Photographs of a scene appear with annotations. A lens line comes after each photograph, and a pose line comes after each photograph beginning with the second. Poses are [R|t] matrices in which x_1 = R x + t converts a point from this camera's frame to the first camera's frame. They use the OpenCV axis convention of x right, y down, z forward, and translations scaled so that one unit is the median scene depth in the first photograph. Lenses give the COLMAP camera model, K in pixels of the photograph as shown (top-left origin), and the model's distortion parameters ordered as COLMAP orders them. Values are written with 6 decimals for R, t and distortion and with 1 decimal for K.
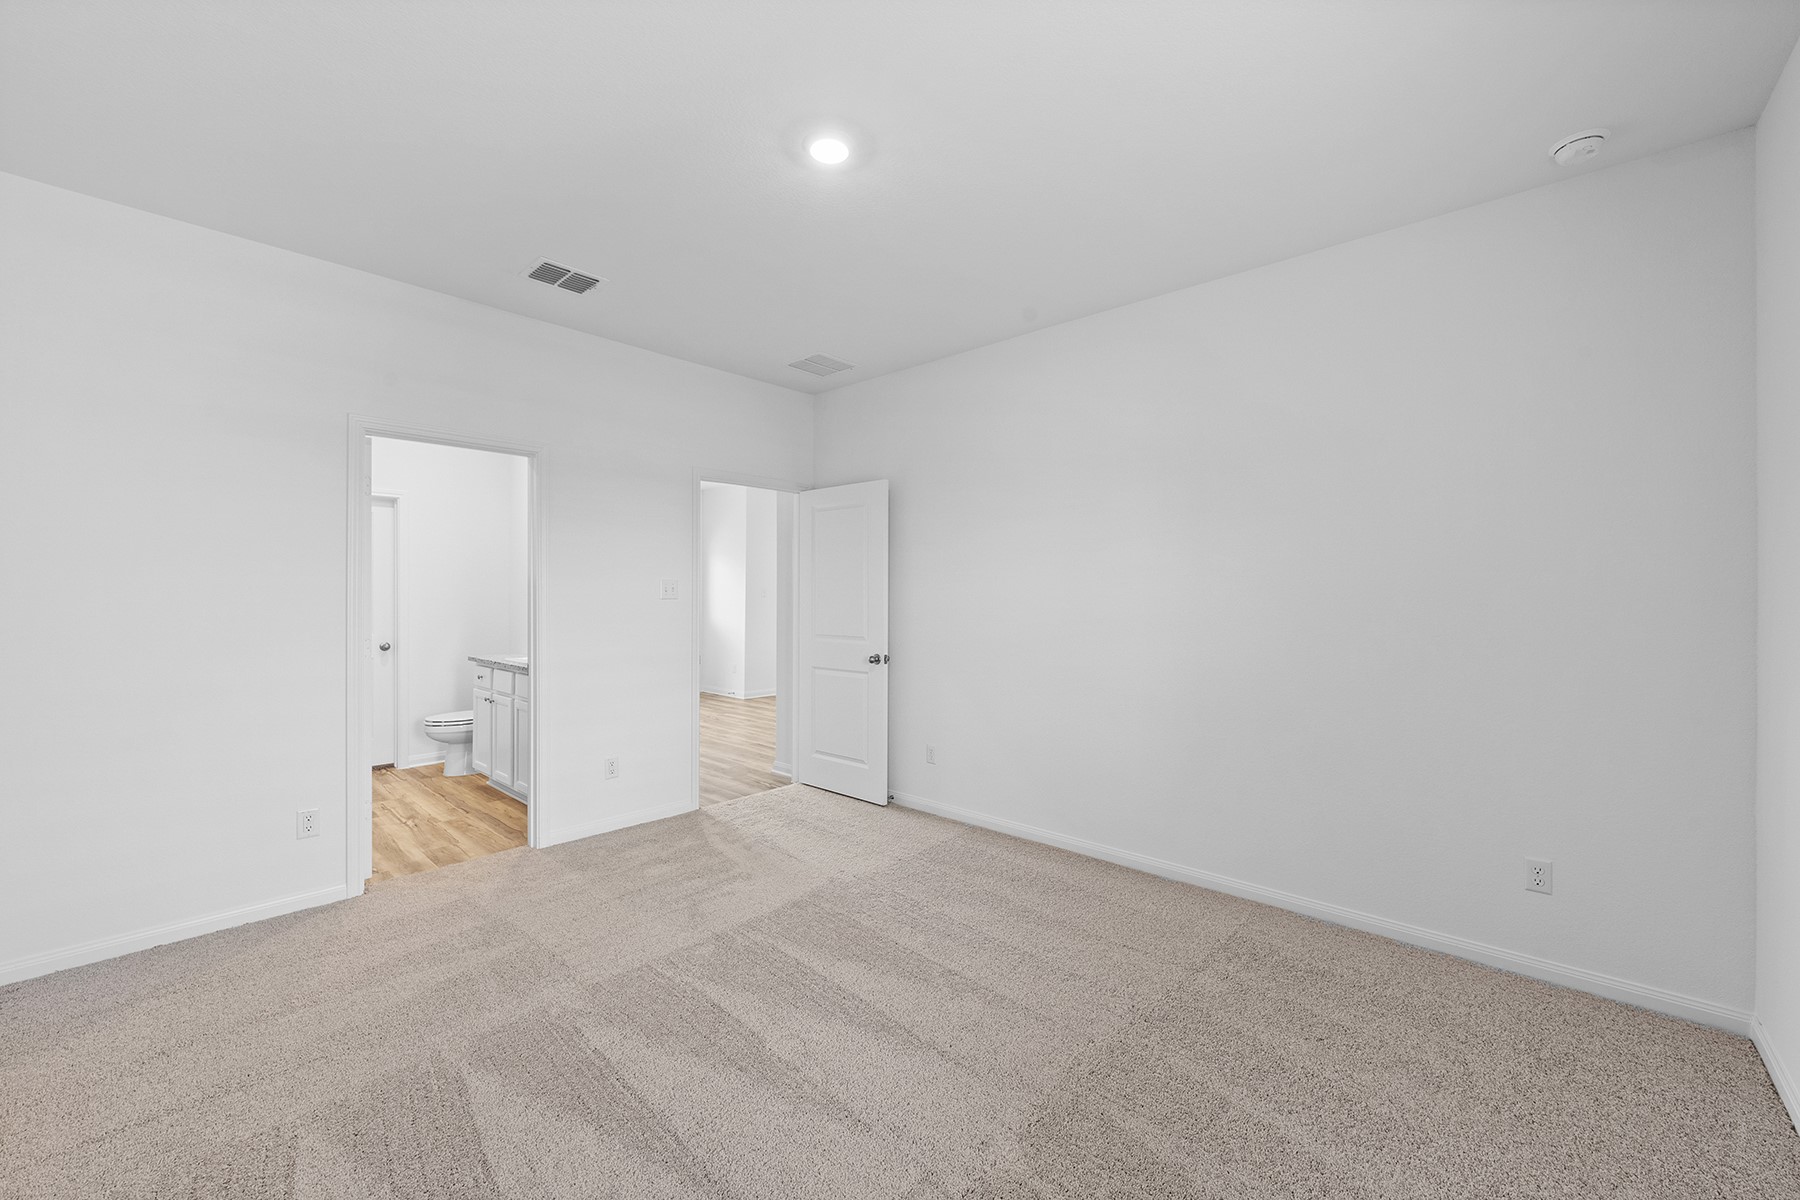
lens RADIAL K [[702.6, 0, 902.8], [0, 702.6, 598.2], [0, 0, 1]] dist [-0.000088, -0.000003]
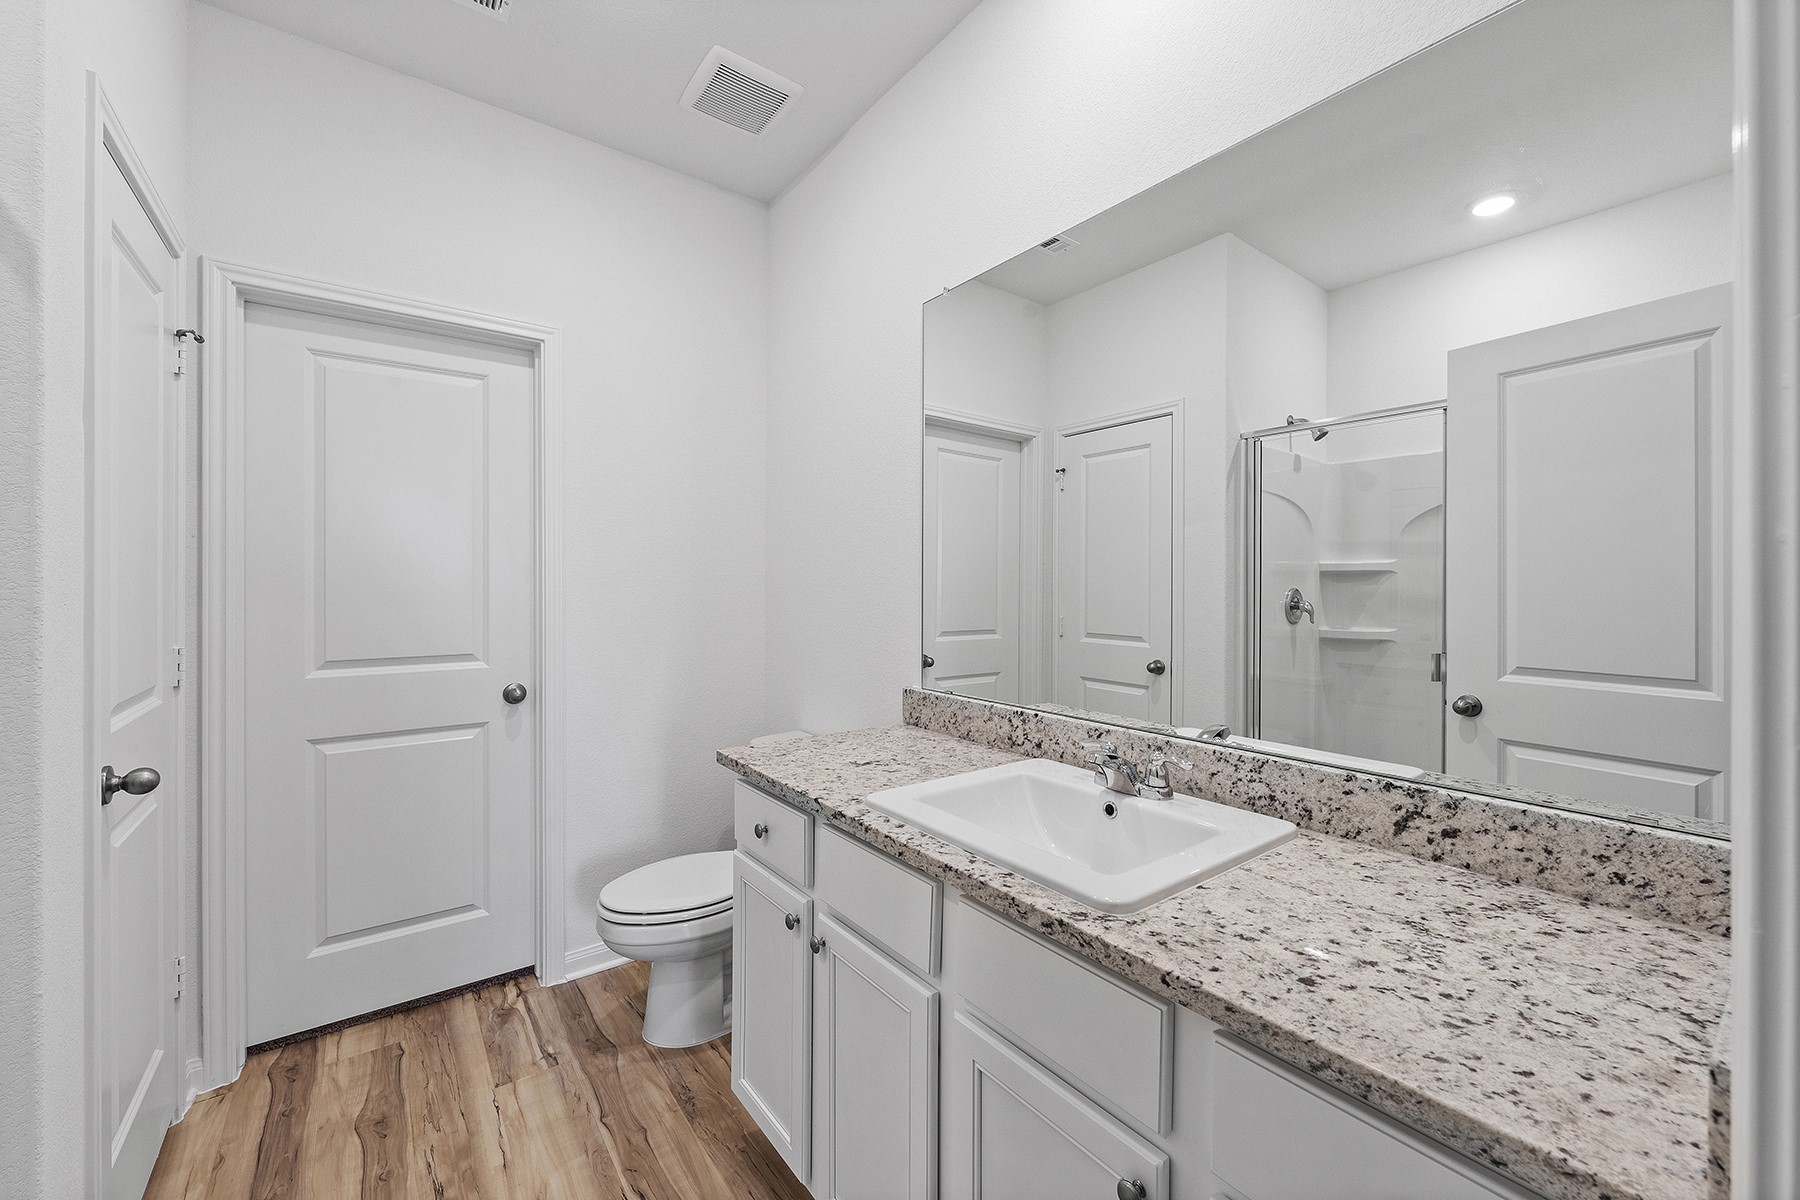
lens RADIAL K [[702.6, 0, 897.4], [0, 702.6, 591.0], [0, 0, 1]] dist [-0.000088, -0.000003]
pose [[0.982983, 0.006871, -0.183570, -0.432696], [-0.004757, 0.999917, 0.011953, 0.000800], [0.183637, -0.010876, 0.982934, 0.626342]]
